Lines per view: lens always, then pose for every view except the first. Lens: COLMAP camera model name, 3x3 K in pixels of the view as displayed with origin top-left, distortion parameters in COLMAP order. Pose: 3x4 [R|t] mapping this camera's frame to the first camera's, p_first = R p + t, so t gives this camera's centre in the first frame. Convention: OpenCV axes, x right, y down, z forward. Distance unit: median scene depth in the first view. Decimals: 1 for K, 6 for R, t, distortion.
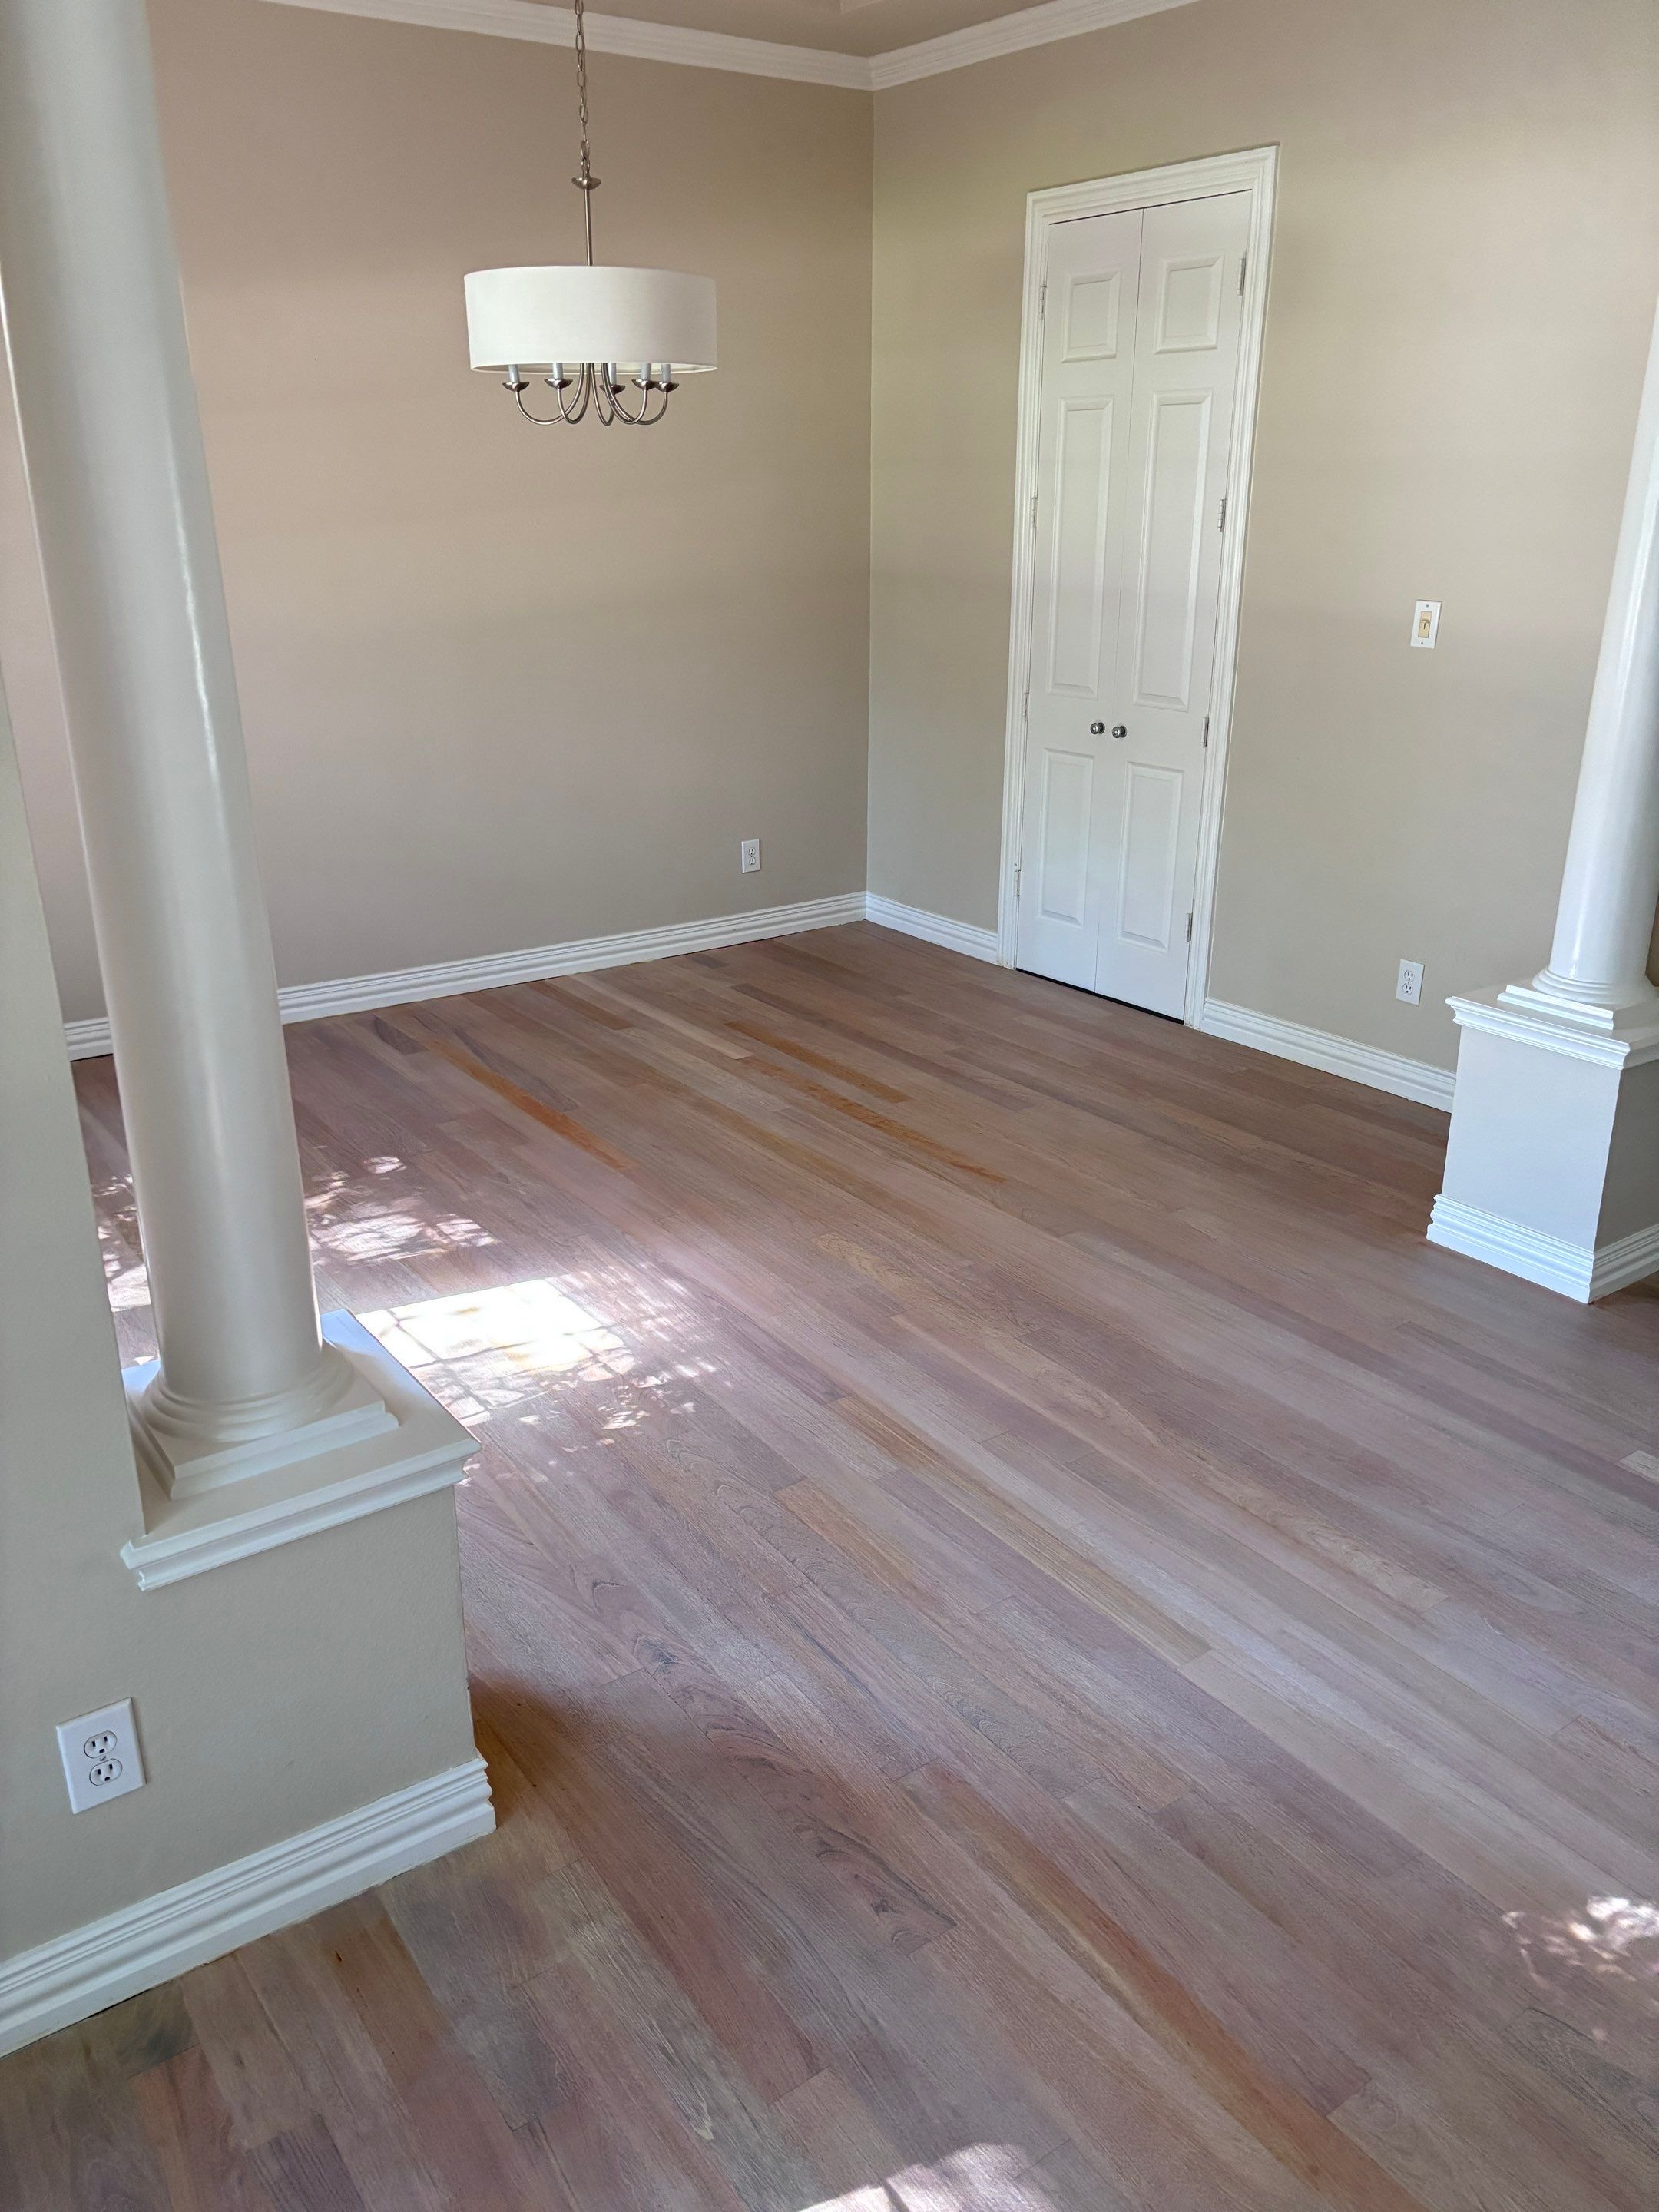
lens RADIAL K [[1640.4, 0, 817.1], [0, 1640.4, 1099.4], [0, 0, 1]] dist [0.039510, -0.034648]
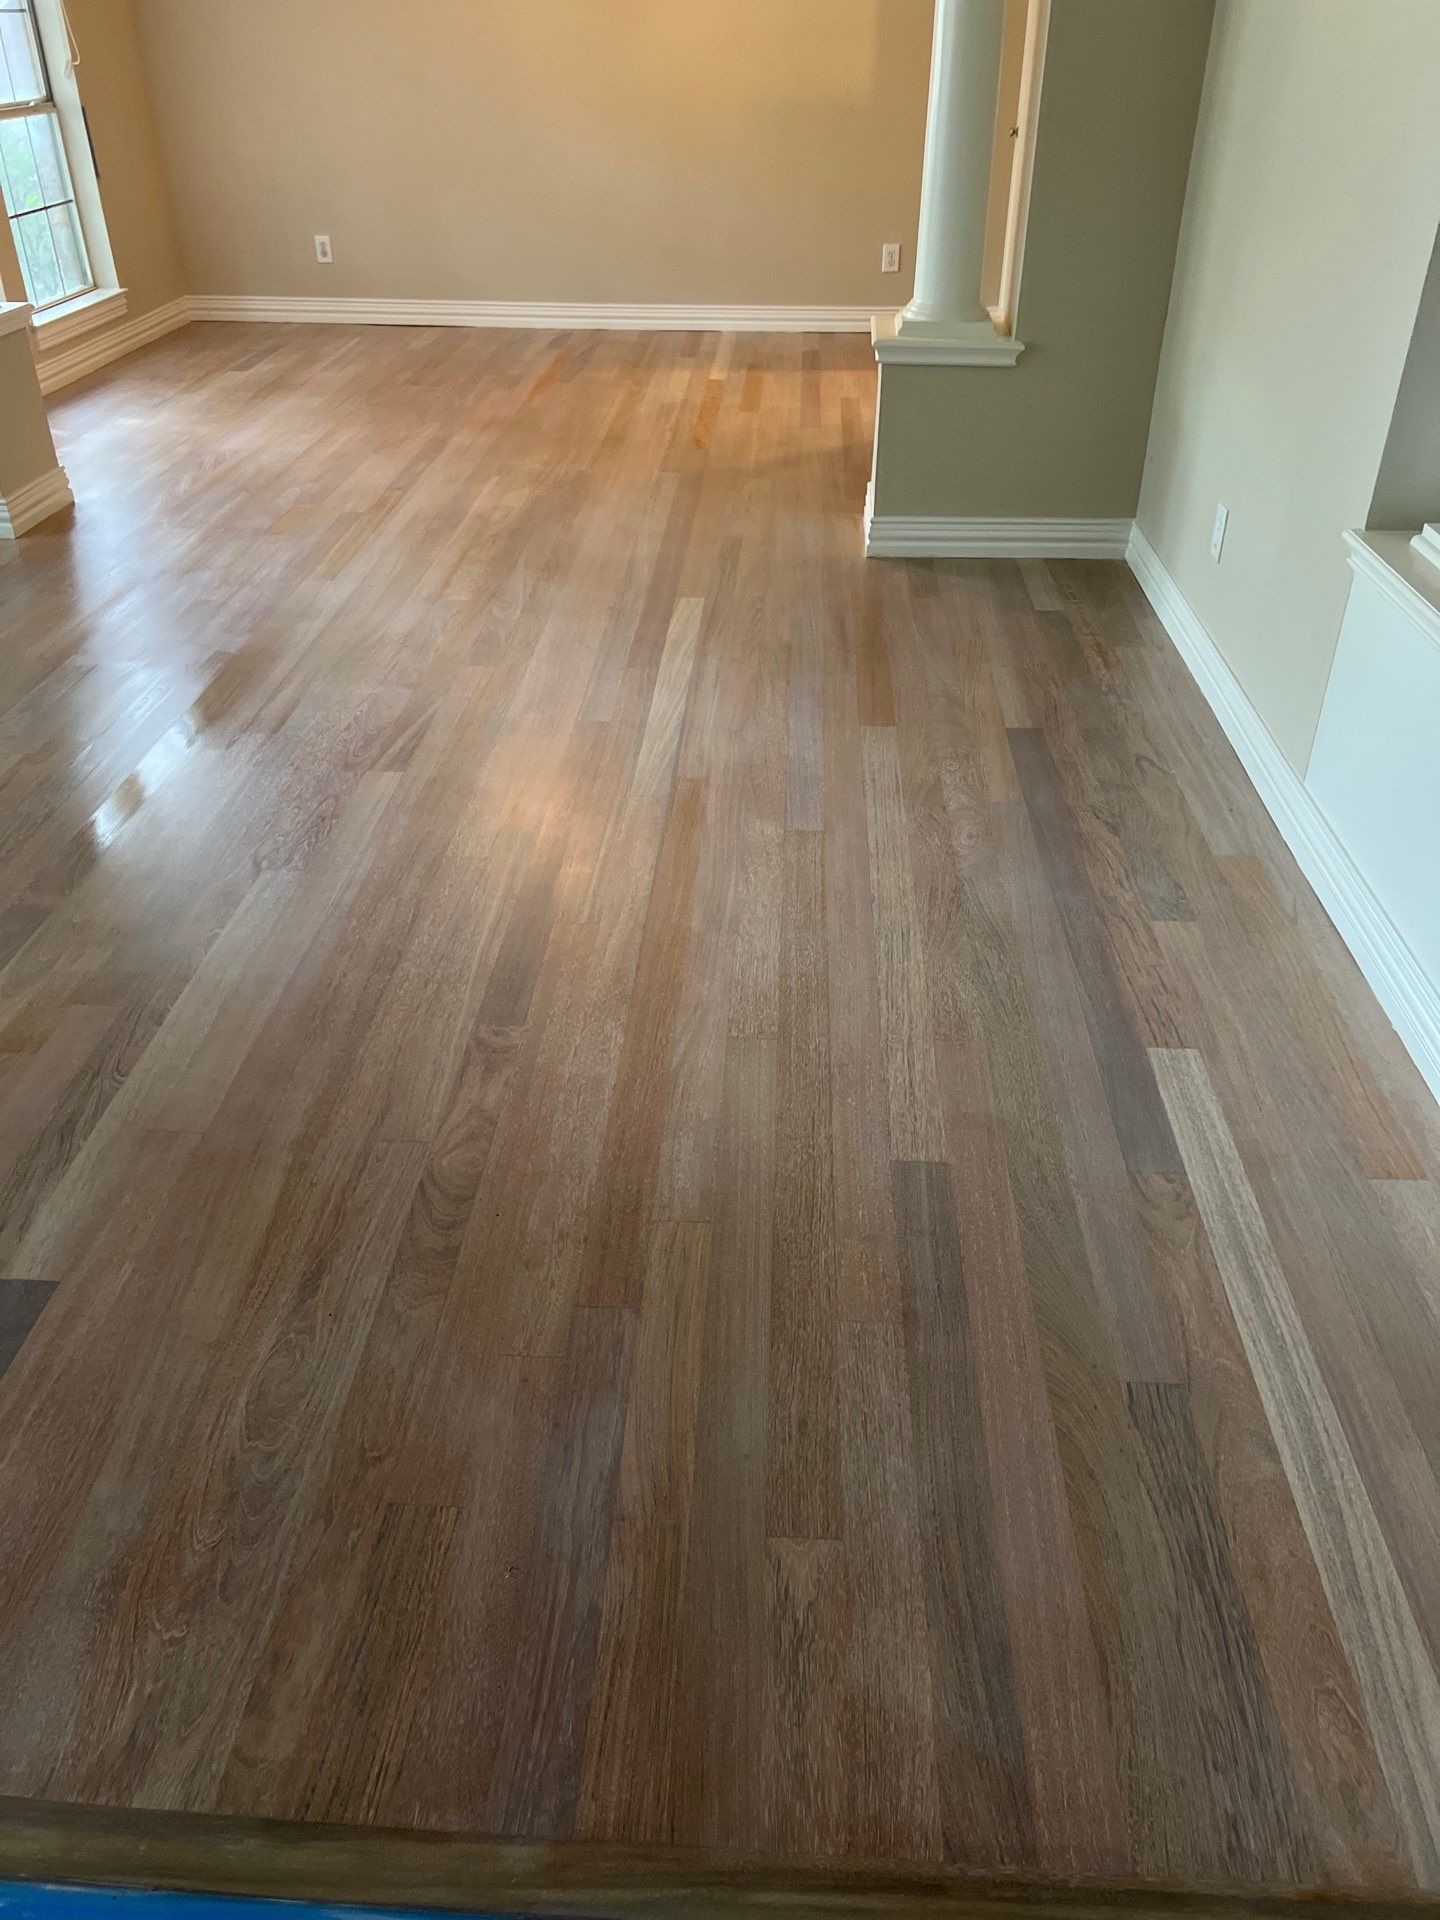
lens RADIAL K [[1423.9, 0, 709.2], [0, 1423.9, 954.3], [0, 0, 1]] dist [0.039510, -0.034648]
pose [[0.781587, 0.344205, -0.520235, 1.168181], [-0.218241, 0.932161, 0.288870, 0.122917], [0.584373, -0.112240, 0.803685, -0.084848]]
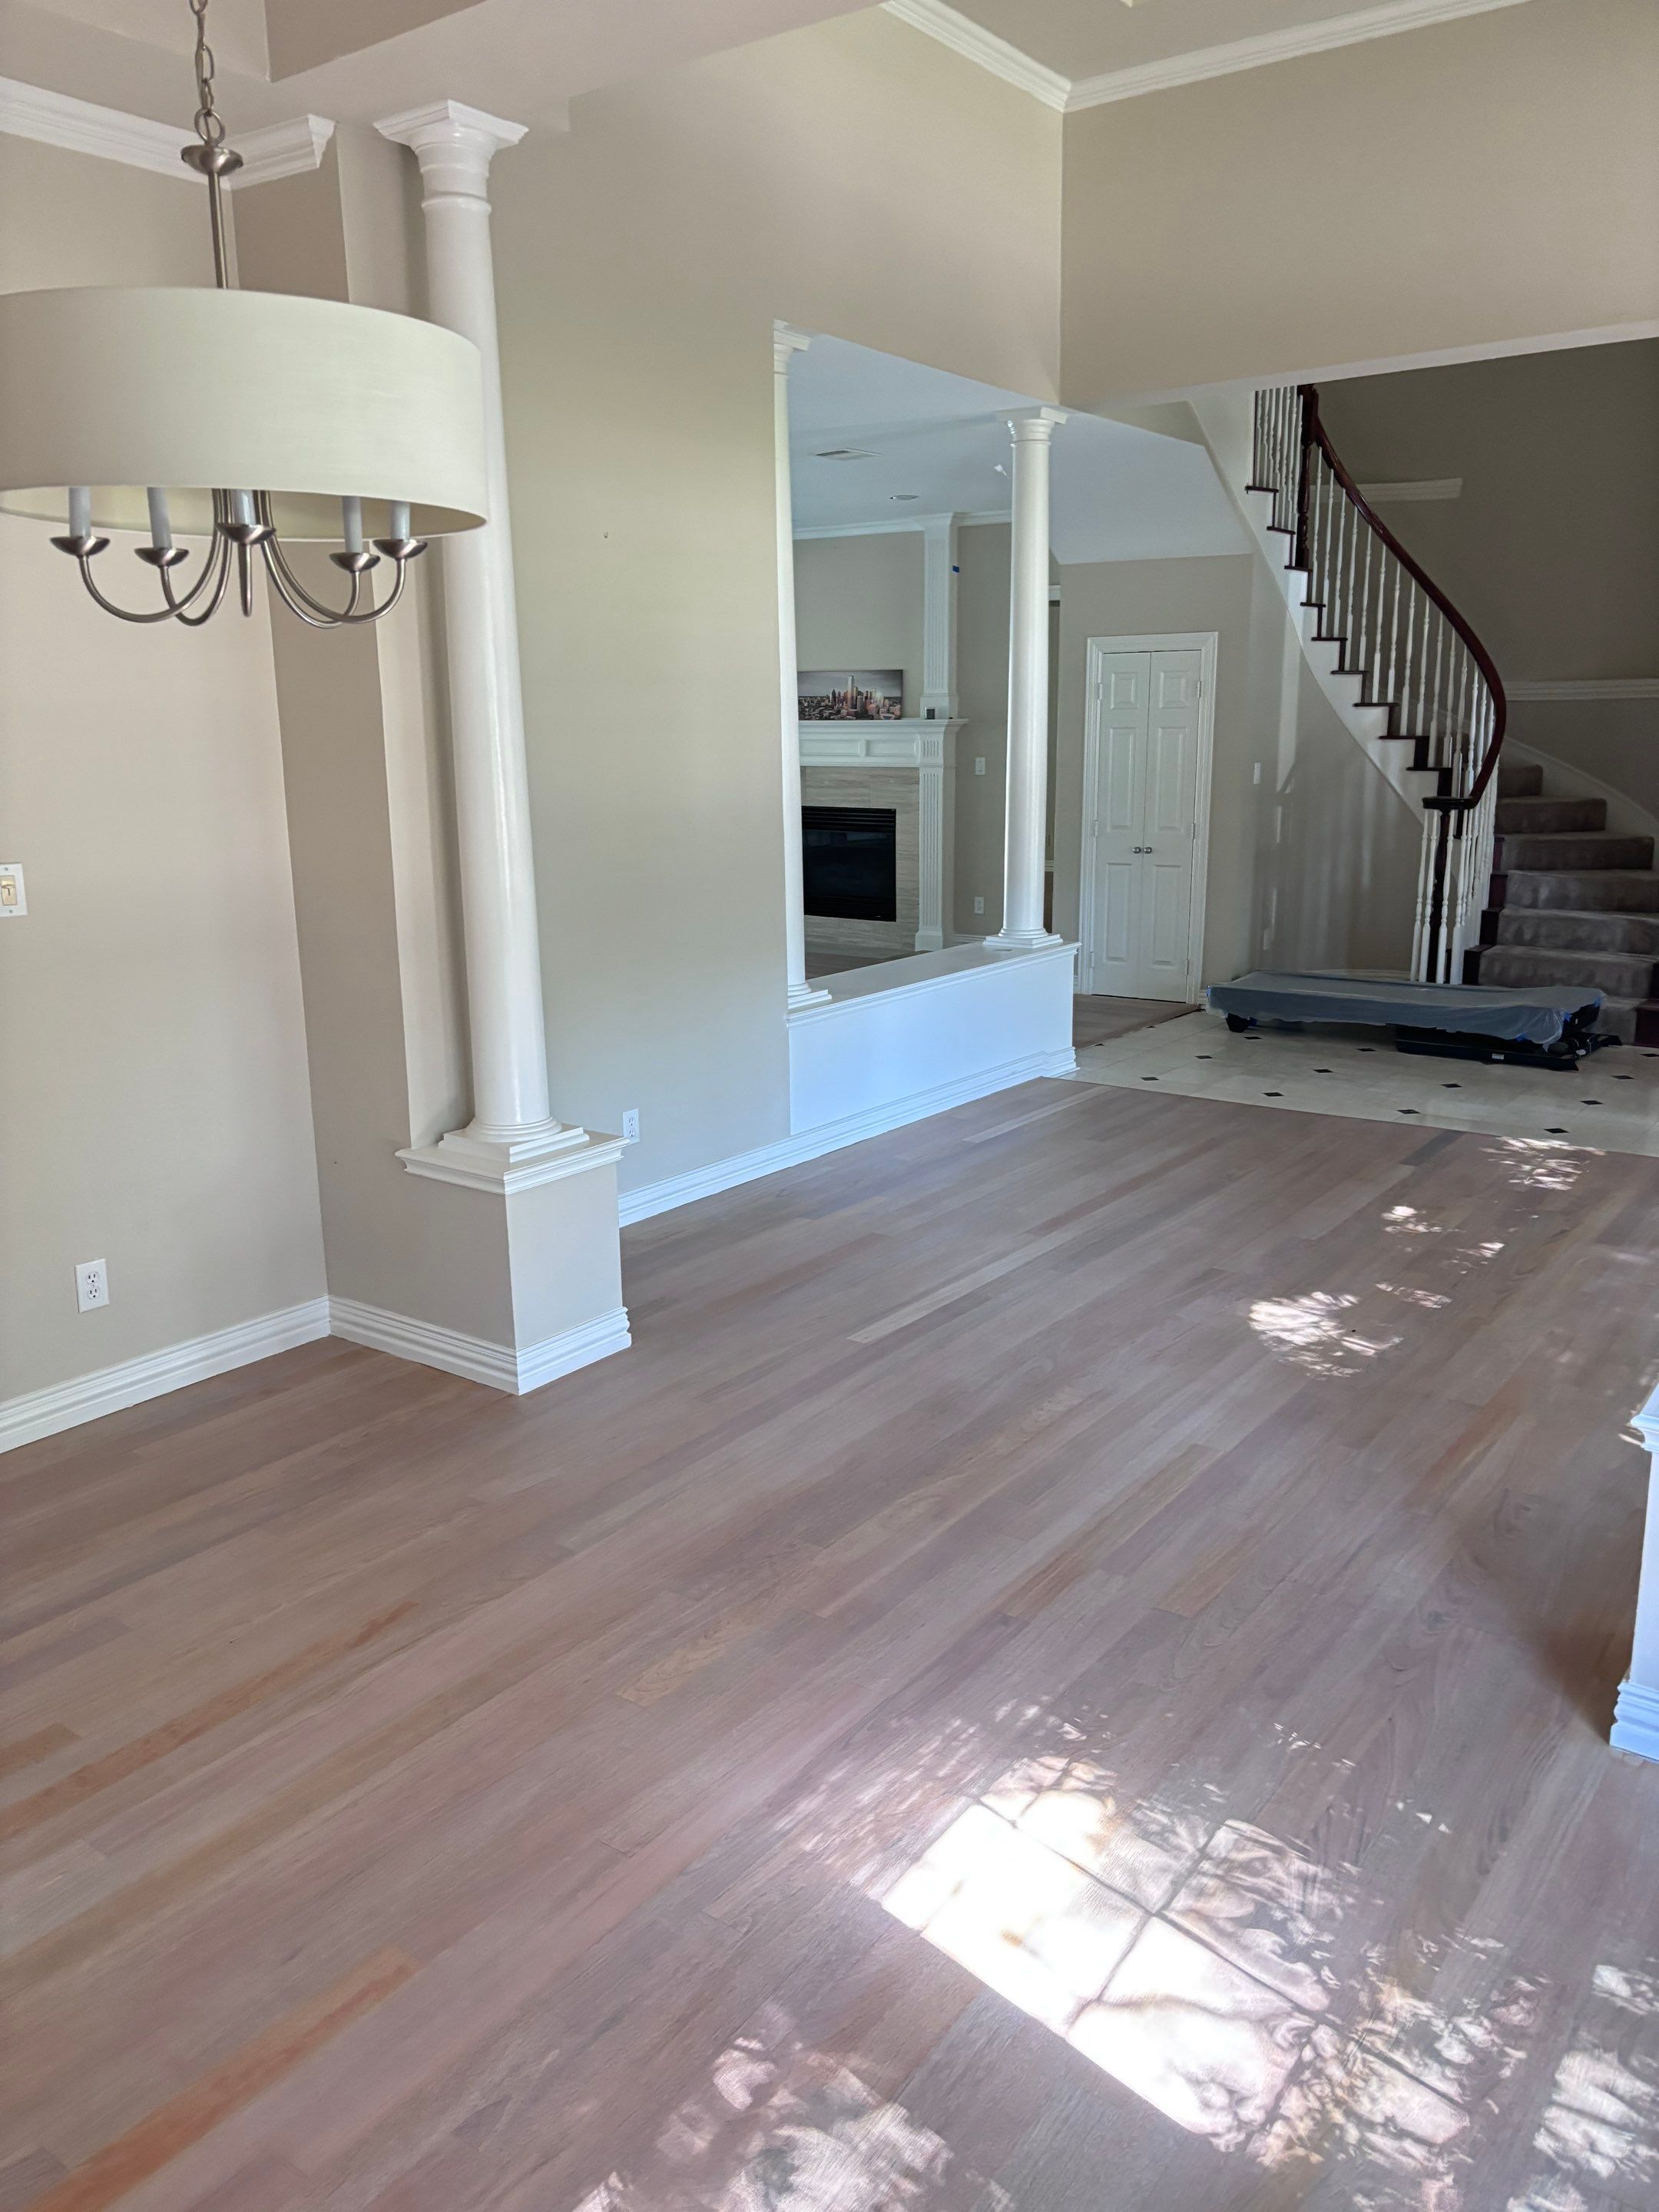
lens RADIAL K [[1640.4, 0, 817.1], [0, 1640.4, 1099.4], [0, 0, 1]] dist [0.039510, -0.034648]
pose [[-0.303096, -0.212577, 0.928948, -0.755902], [0.345574, 0.883931, 0.315030, -0.416586], [-0.888094, 0.416505, -0.194455, 1.096412]]
